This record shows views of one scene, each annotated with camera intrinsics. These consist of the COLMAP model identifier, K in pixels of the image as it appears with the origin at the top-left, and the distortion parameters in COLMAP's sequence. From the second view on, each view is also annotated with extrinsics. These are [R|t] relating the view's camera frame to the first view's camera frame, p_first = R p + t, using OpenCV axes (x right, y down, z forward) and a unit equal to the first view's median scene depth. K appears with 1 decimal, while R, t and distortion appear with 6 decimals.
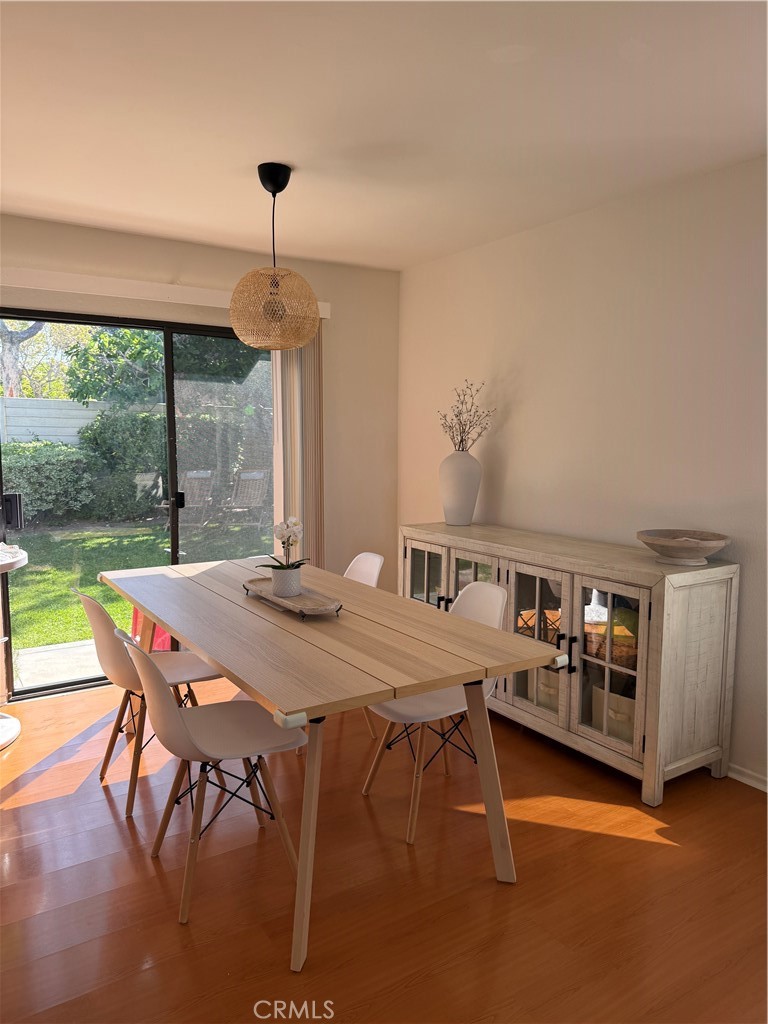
lens RADIAL K [[712.2, 0, 384.0], [0, 712.2, 512.0], [0, 0, 1]] dist [0.001060, -0.124899]
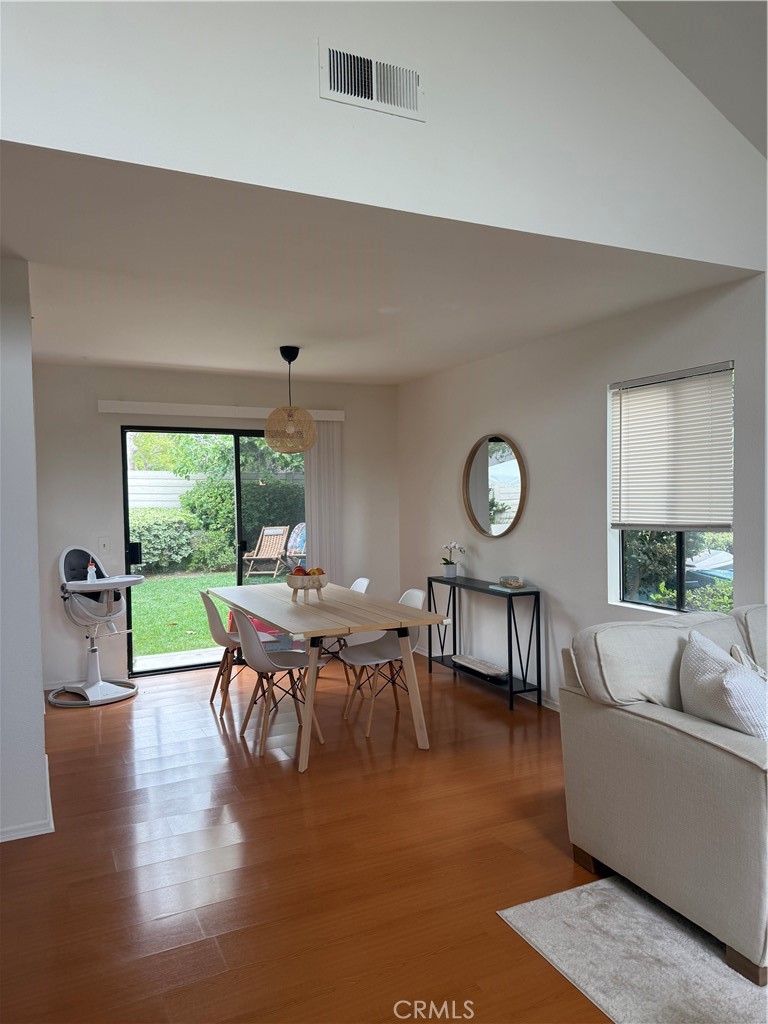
lens RADIAL K [[714.6, 0, 388.1], [0, 714.6, 514.5], [0, 0, 1]] dist [0.099162, -0.127271]
pose [[0.992353, -0.013287, -0.122712, 0.081123], [0.002729, 0.996308, -0.085809, 0.024048], [0.123399, 0.084818, 0.988726, -0.192456]]
